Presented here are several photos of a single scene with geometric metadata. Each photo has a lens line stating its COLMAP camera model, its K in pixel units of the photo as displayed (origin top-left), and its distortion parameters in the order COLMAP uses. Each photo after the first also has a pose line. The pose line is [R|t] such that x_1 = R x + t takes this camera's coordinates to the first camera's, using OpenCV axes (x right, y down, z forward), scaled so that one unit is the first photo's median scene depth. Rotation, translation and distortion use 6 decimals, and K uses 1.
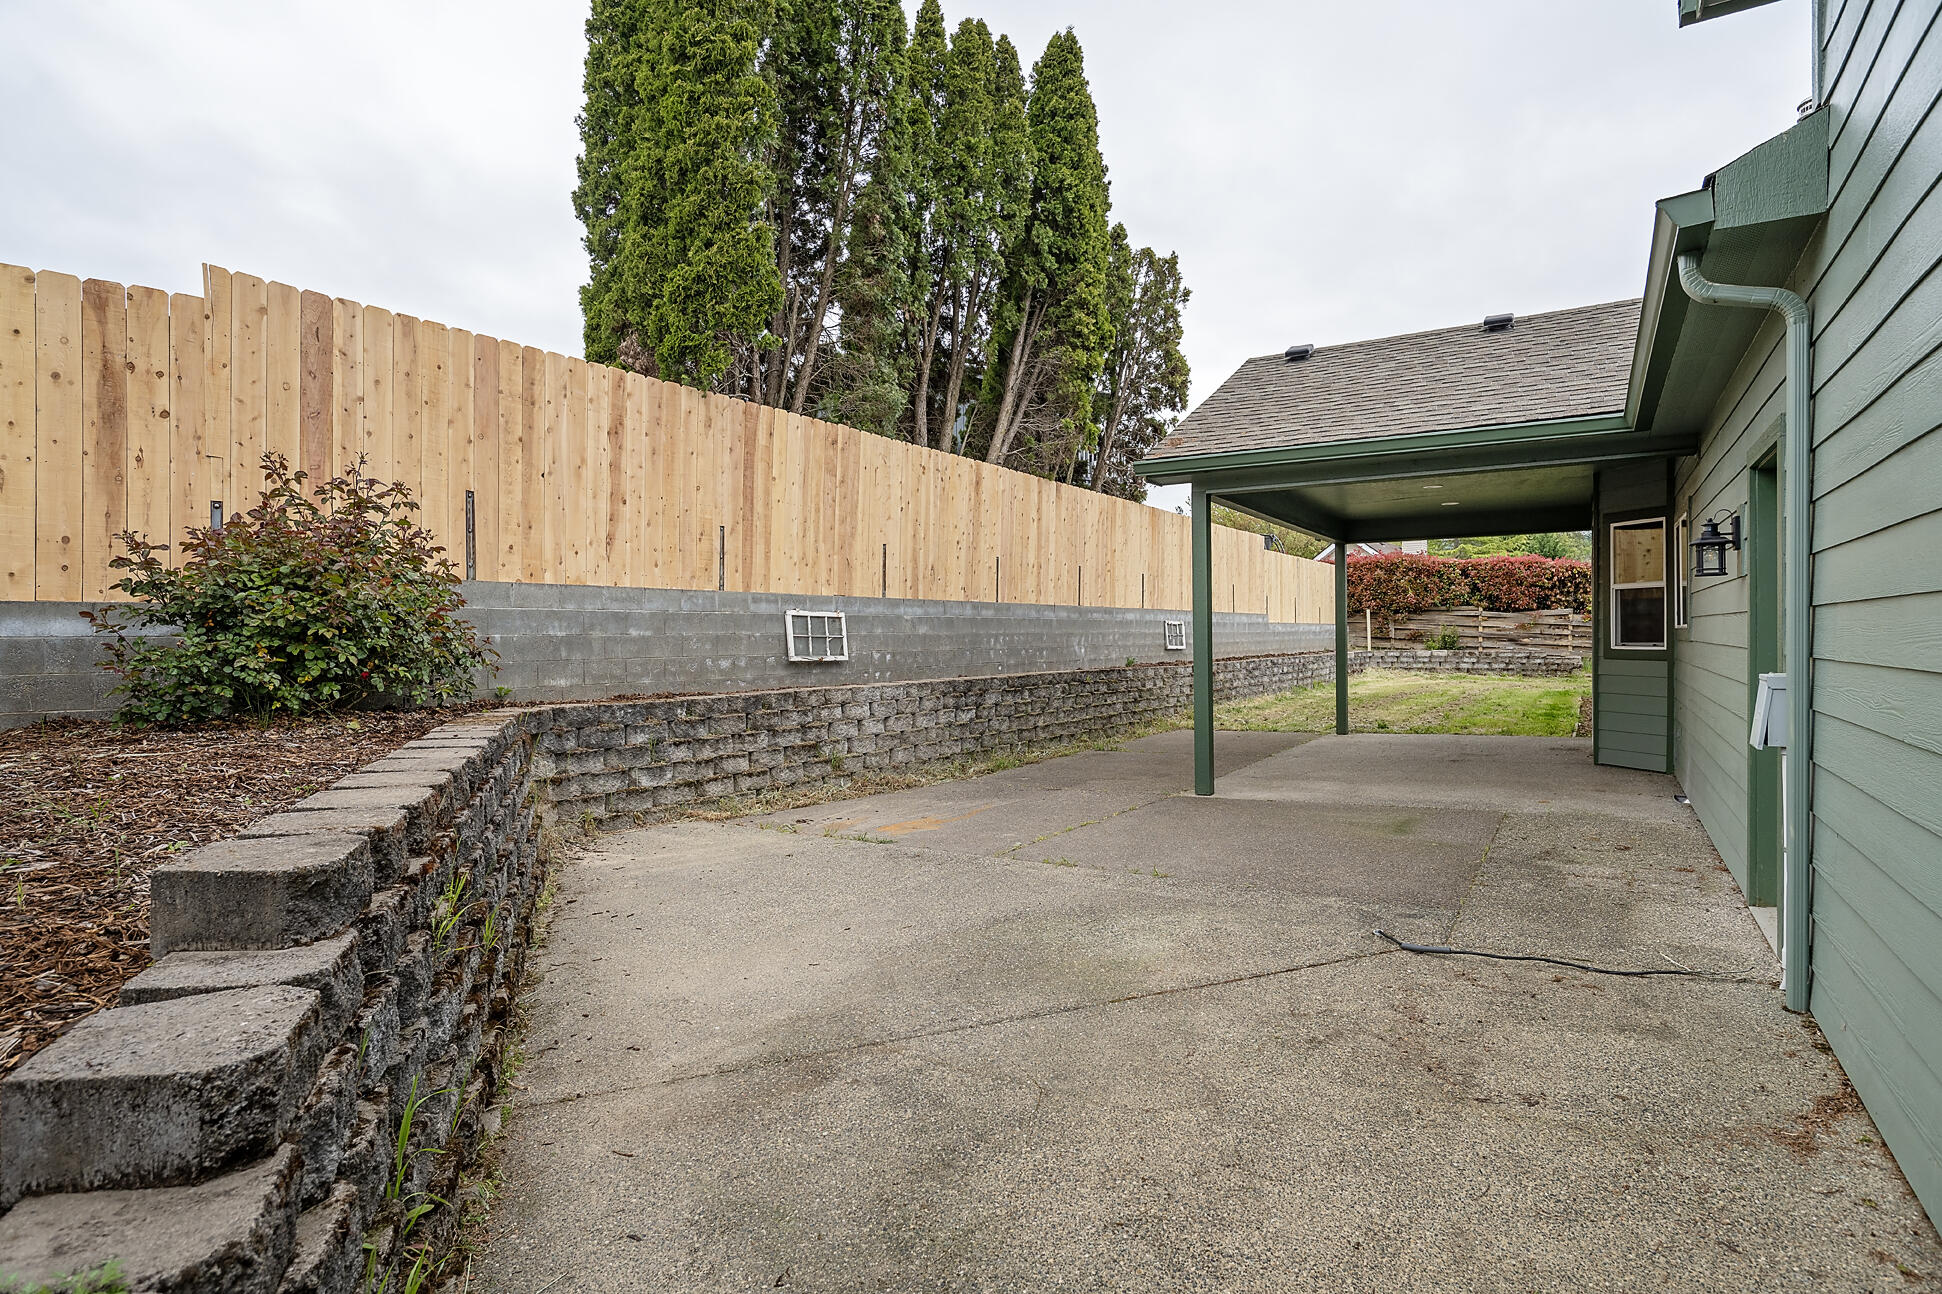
lens RADIAL K [[991.6, 0, 969.1], [0, 991.6, 637.8], [0, 0, 1]] dist [-0.003727, 0.000637]
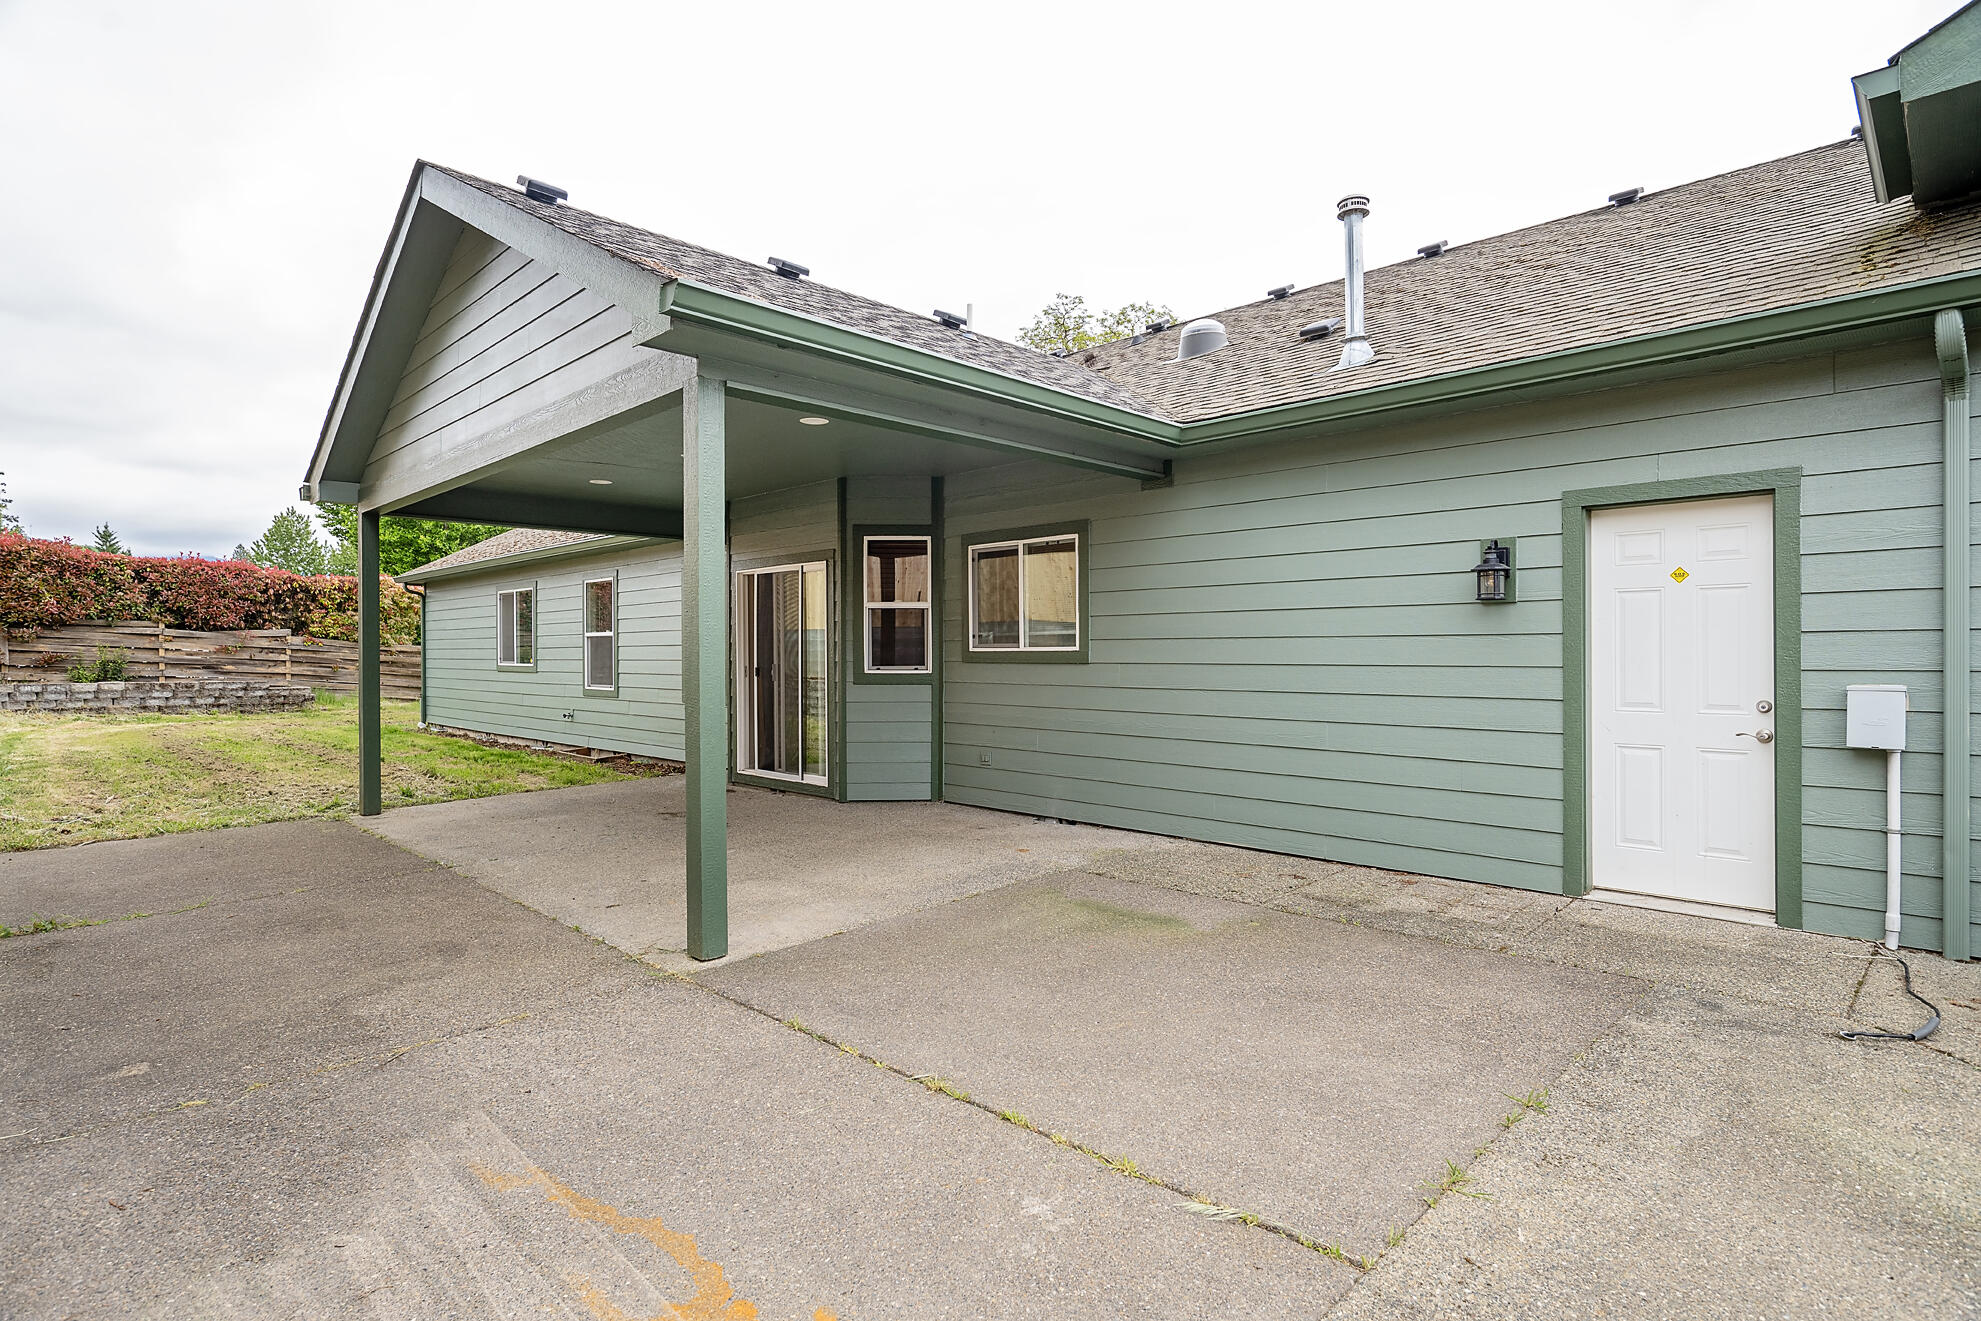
lens RADIAL K [[1011.5, 0, 987.4], [0, 1011.5, 663.9], [0, 0, 1]] dist [-0.003727, 0.000637]
pose [[0.233660, 0.000990, 0.972318, -0.078136], [0.001256, 0.999998, -0.001320, 0.001397], [-0.972317, 0.001530, 0.233659, 0.228675]]
